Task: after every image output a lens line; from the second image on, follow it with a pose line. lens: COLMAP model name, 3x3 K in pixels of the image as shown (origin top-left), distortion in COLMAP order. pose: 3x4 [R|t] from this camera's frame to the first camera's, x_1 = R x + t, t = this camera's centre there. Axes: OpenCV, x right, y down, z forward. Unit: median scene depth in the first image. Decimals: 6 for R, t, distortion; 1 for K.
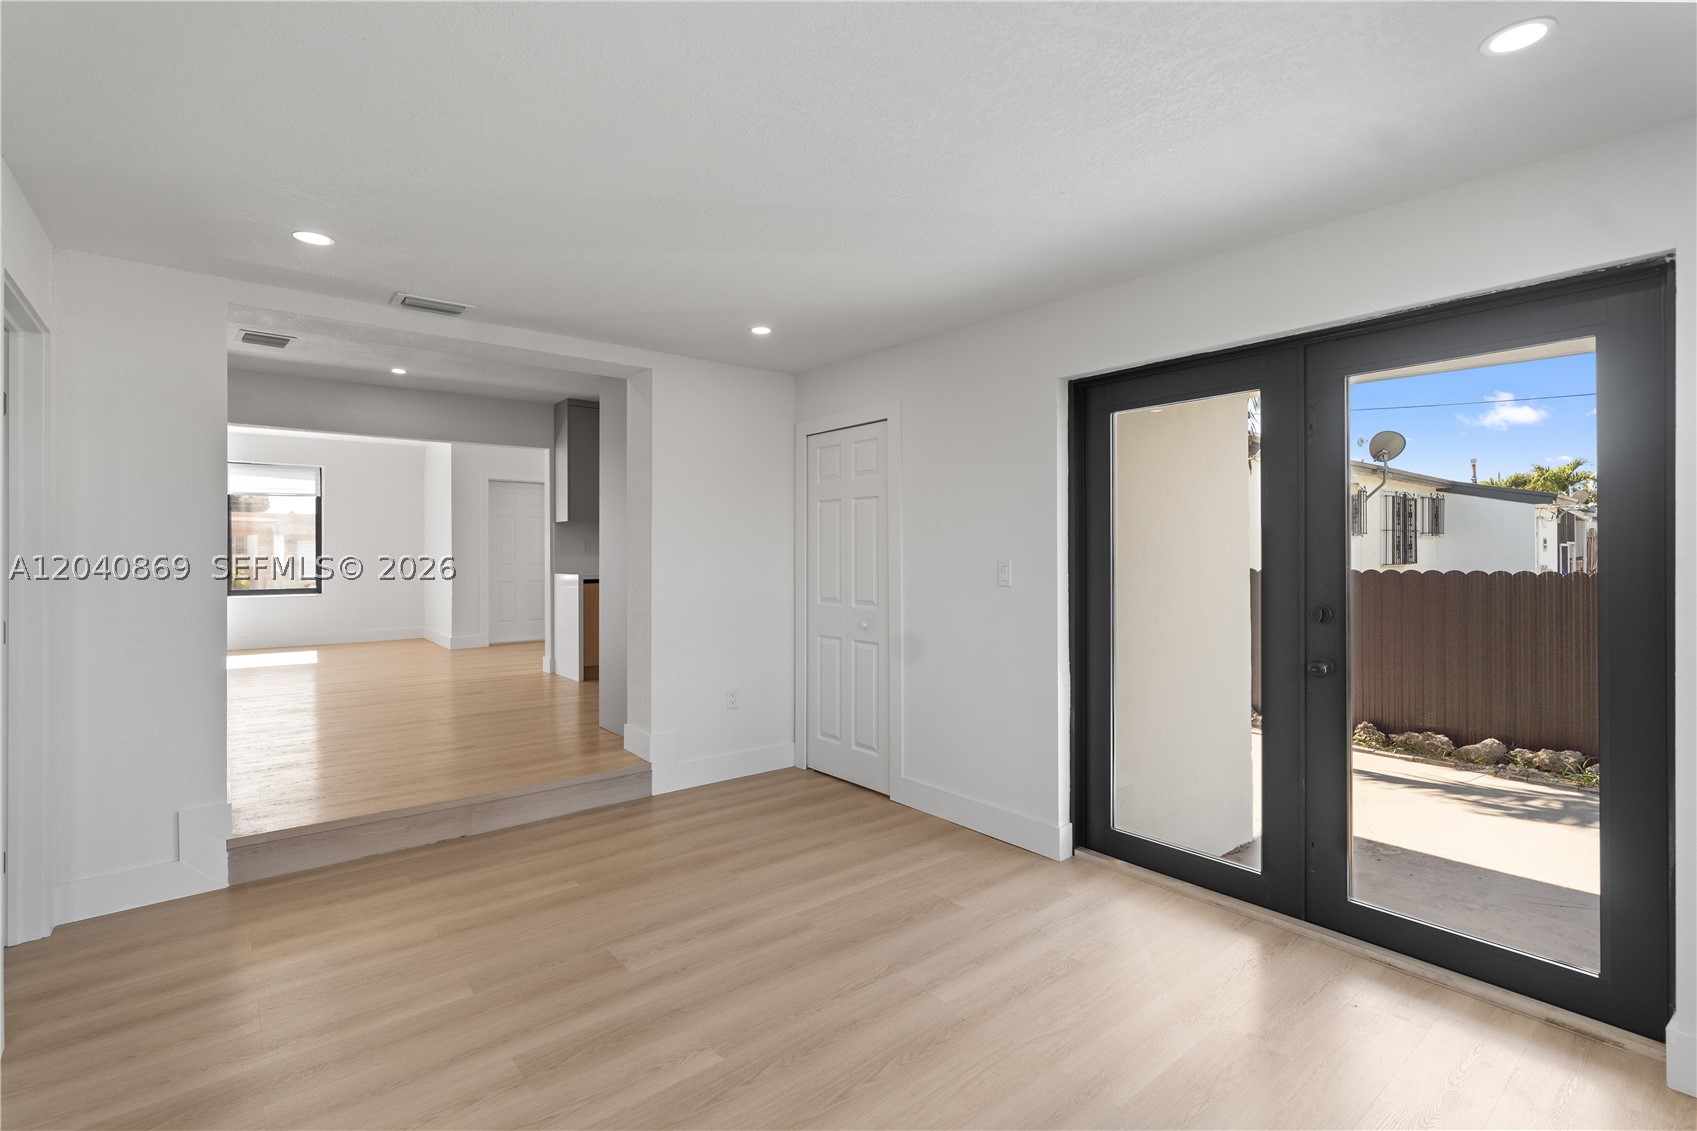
lens RADIAL K [[767.5, 0, 842.4], [0, 767.5, 552.8], [0, 0, 1]] dist [-0.008945, 0.004039]
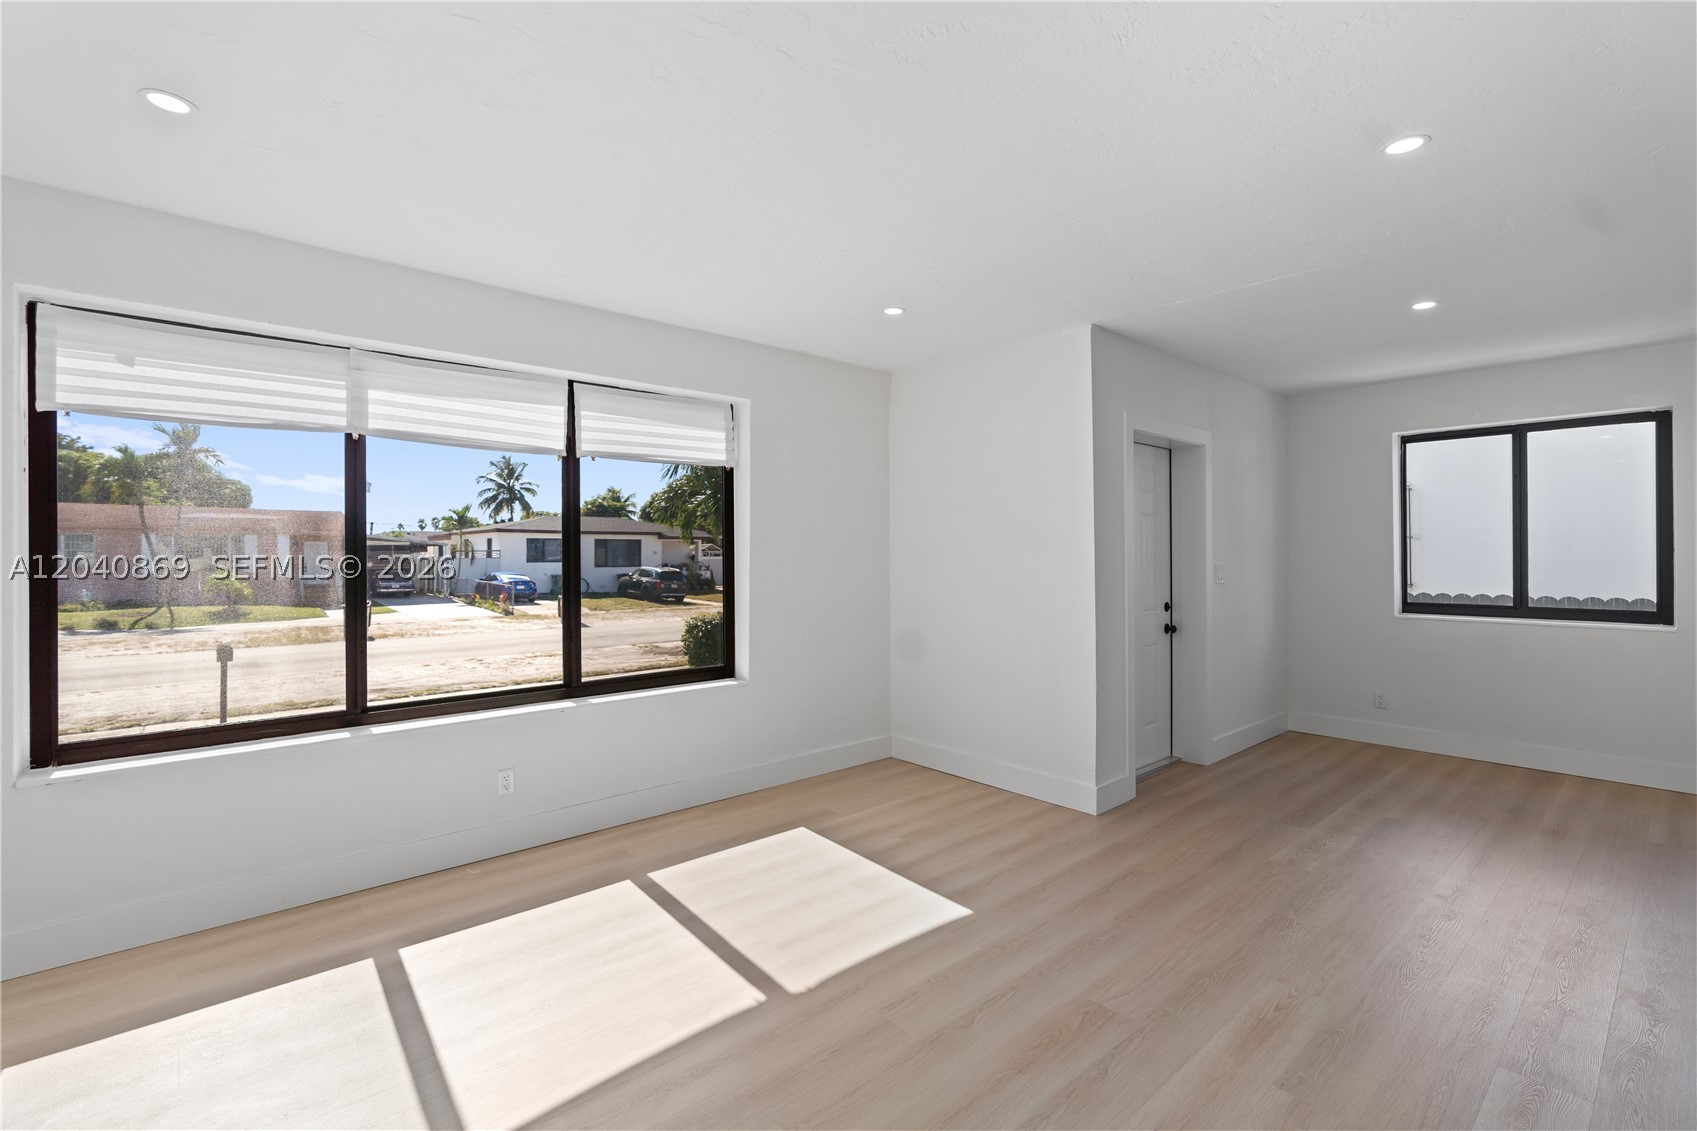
lens RADIAL K [[767.5, 0, 845.6], [0, 767.5, 553.5], [0, 0, 1]] dist [-0.008945, 0.004039]
pose [[0.998981, 0.002098, 0.045080, -1.667564], [-0.002185, 0.999996, 0.001873, -0.059160], [-0.045076, -0.001970, 0.998982, 1.409575]]
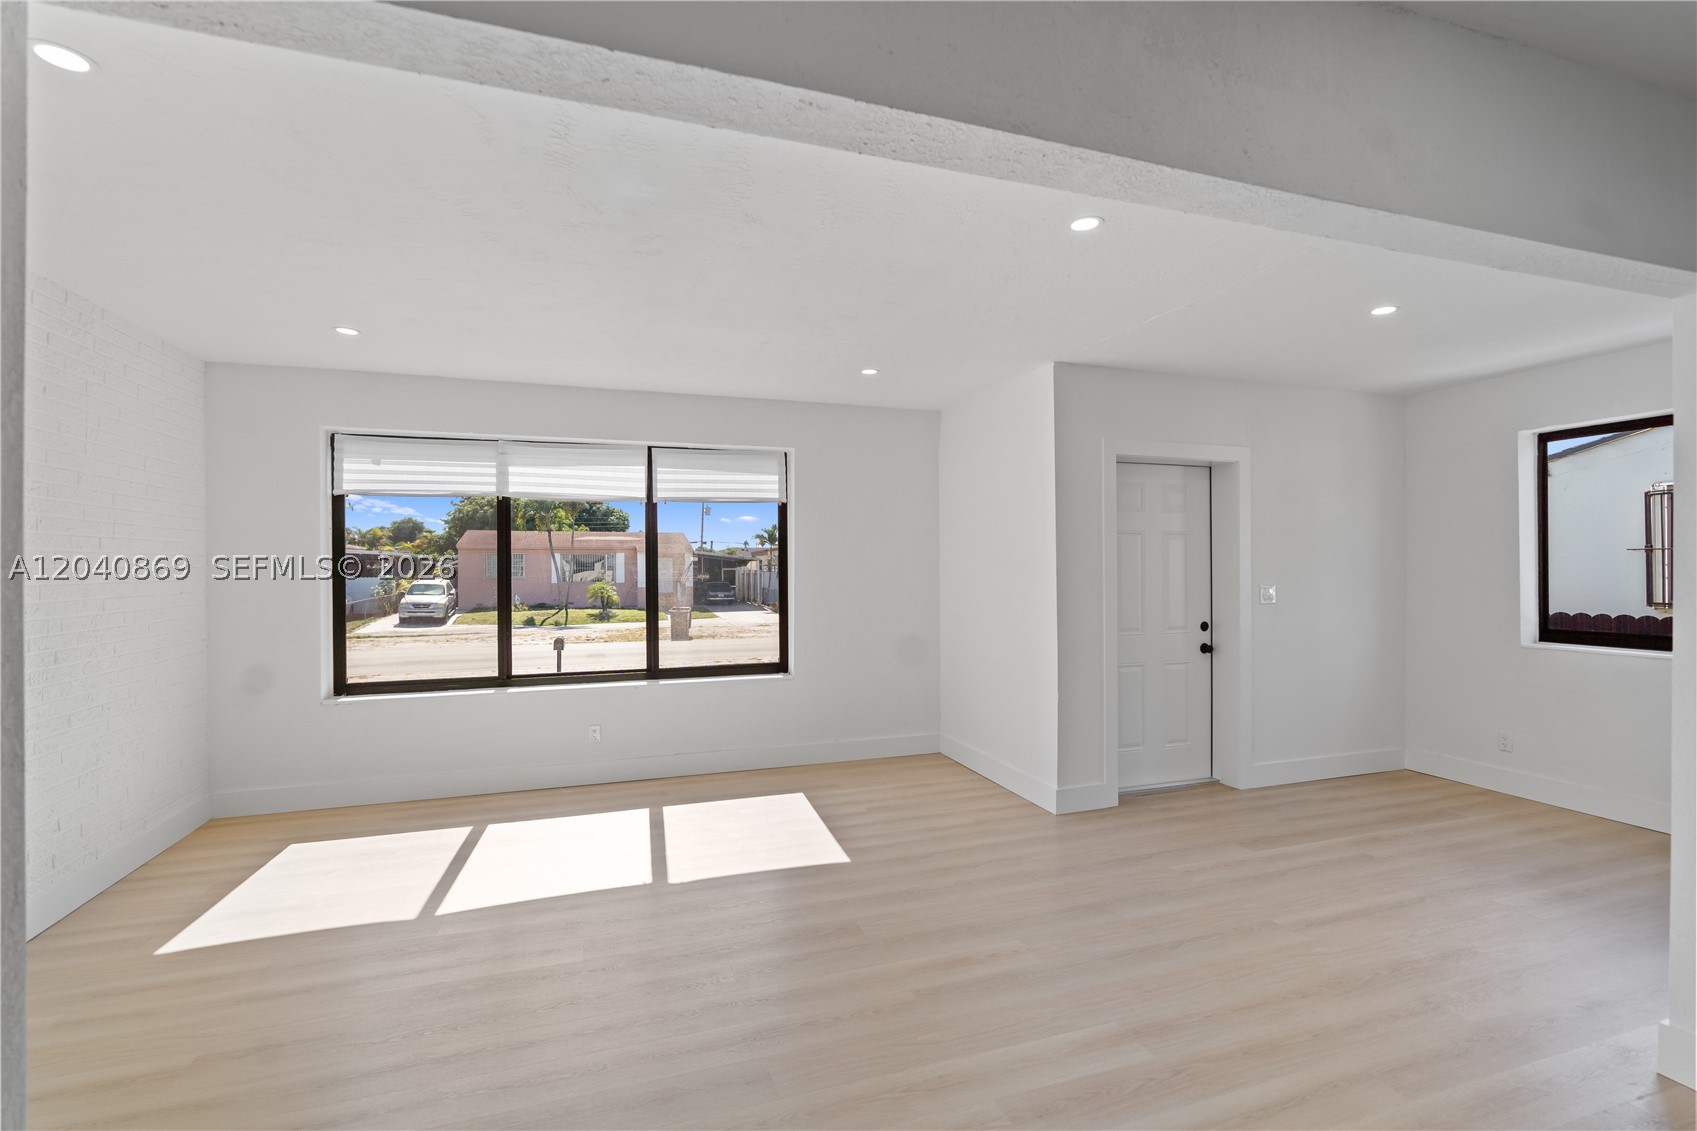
lens RADIAL K [[767.5, 0, 848.2], [0, 767.5, 567.6], [0, 0, 1]] dist [-0.008945, 0.004039]
pose [[0.937729, -0.000137, -0.347368, -1.156199], [0.001601, 0.999991, 0.003928, -0.072134], [0.347364, -0.004240, 0.937721, 1.262076]]
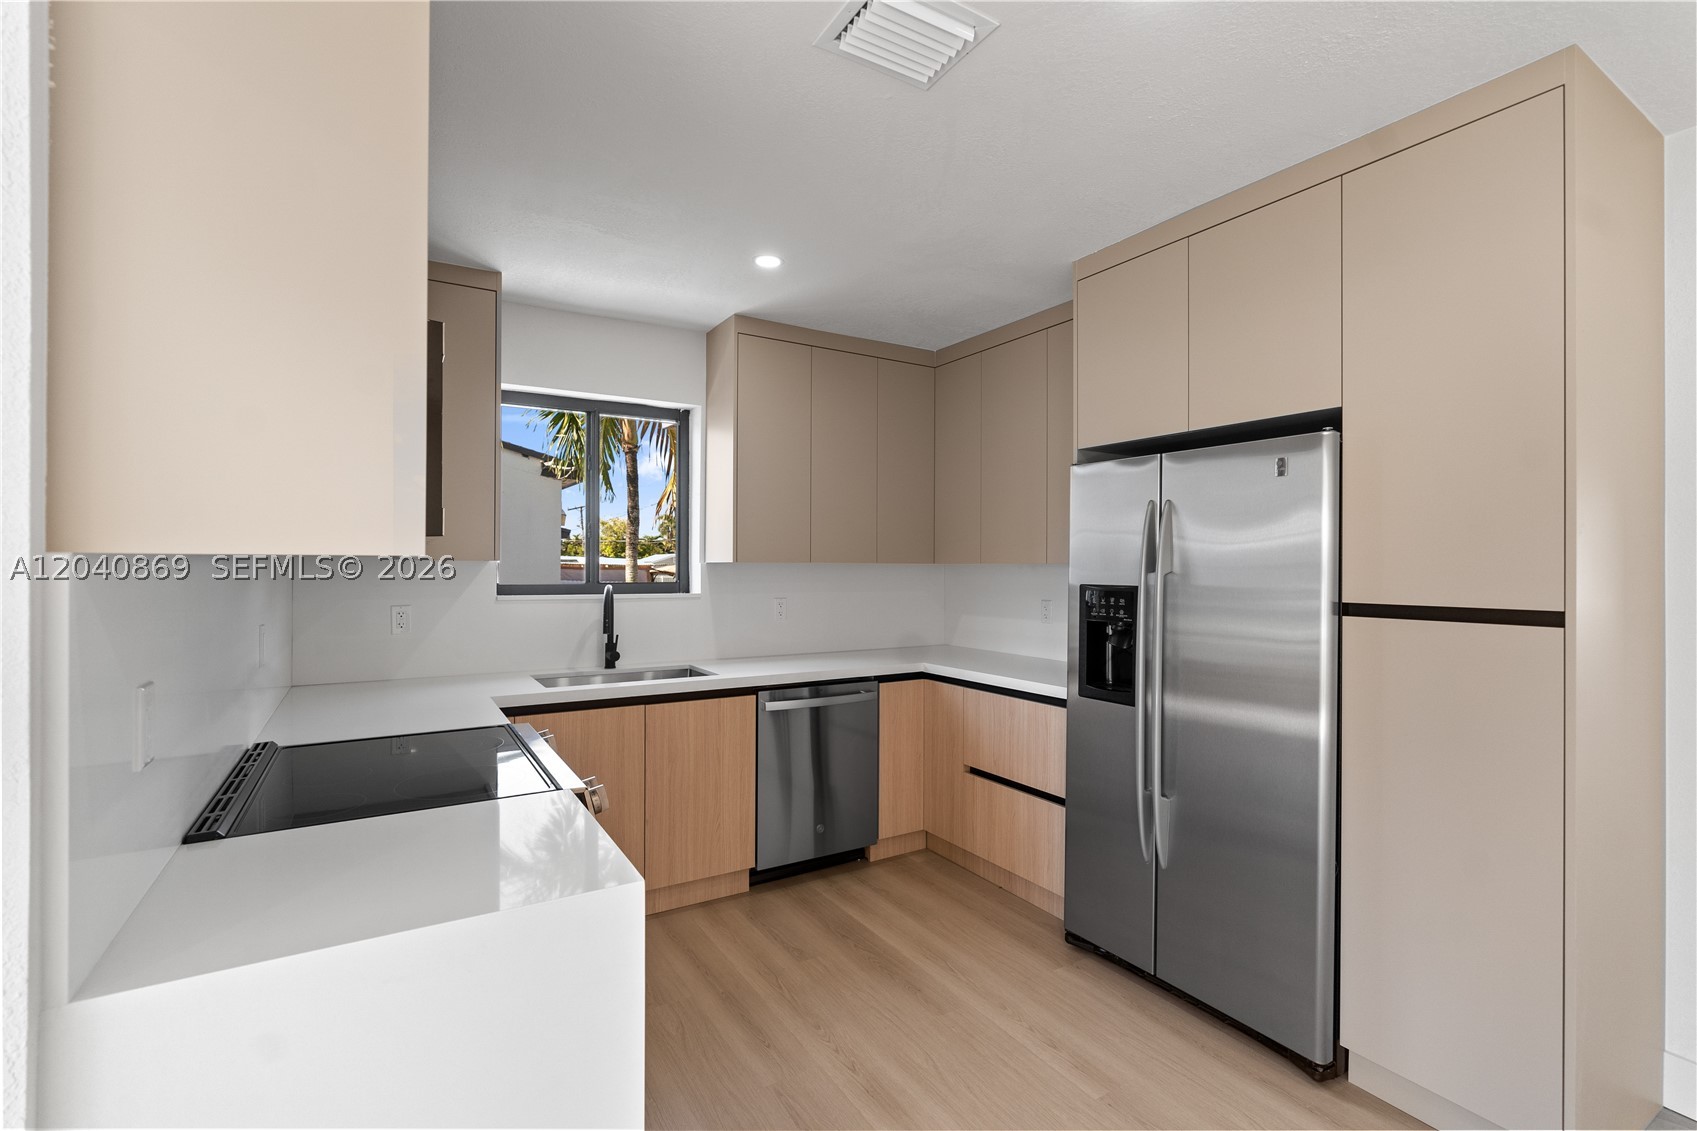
lens RADIAL K [[767.5, 0, 851.0], [0, 767.5, 564.1], [0, 0, 1]] dist [-0.008945, 0.004039]
pose [[0.132867, 0.005735, 0.991117, -0.936359], [-0.007410, 0.999961, -0.004792, -0.075300], [-0.991106, -0.006708, 0.132904, 1.720723]]
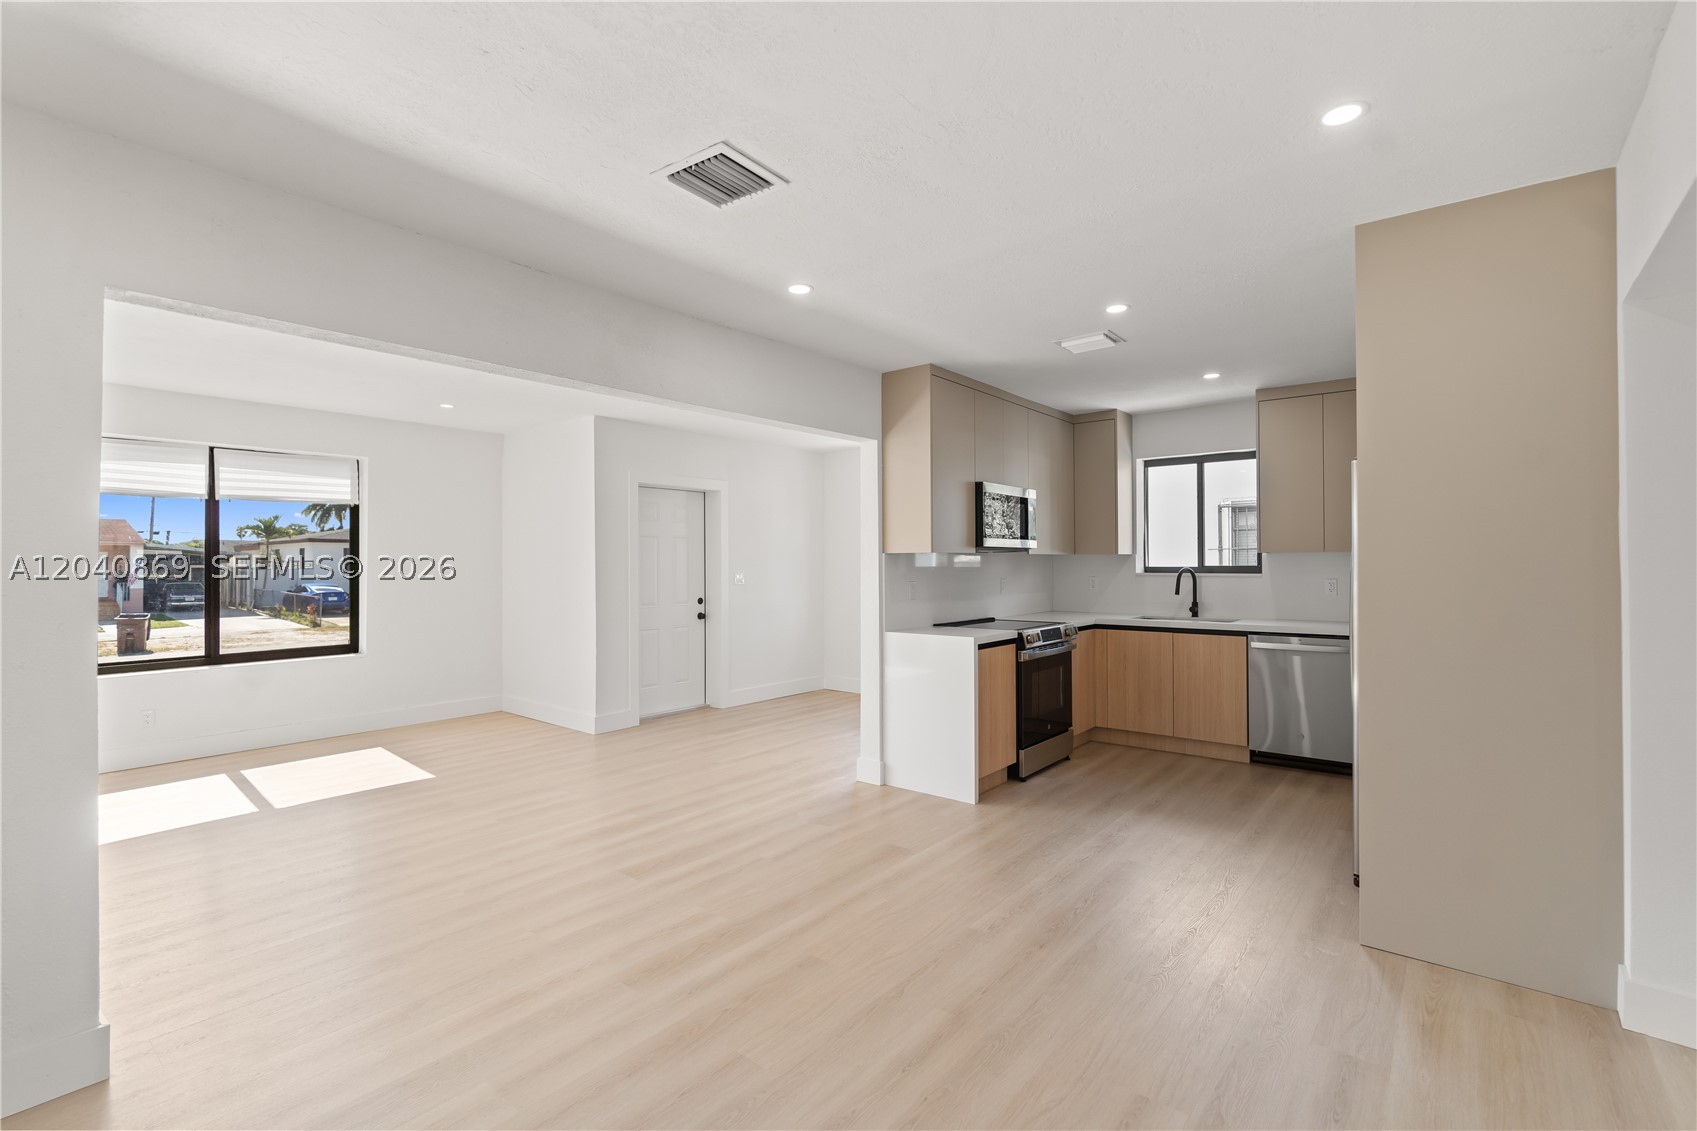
lens RADIAL K [[767.5, 0, 849.1], [0, 767.5, 554.5], [0, 0, 1]] dist [-0.008945, 0.004039]
pose [[0.978380, 0.001929, 0.206807, -1.070244], [0.000003, 0.999956, -0.009339, -0.063986], [-0.206816, 0.009138, 0.978337, 0.726222]]
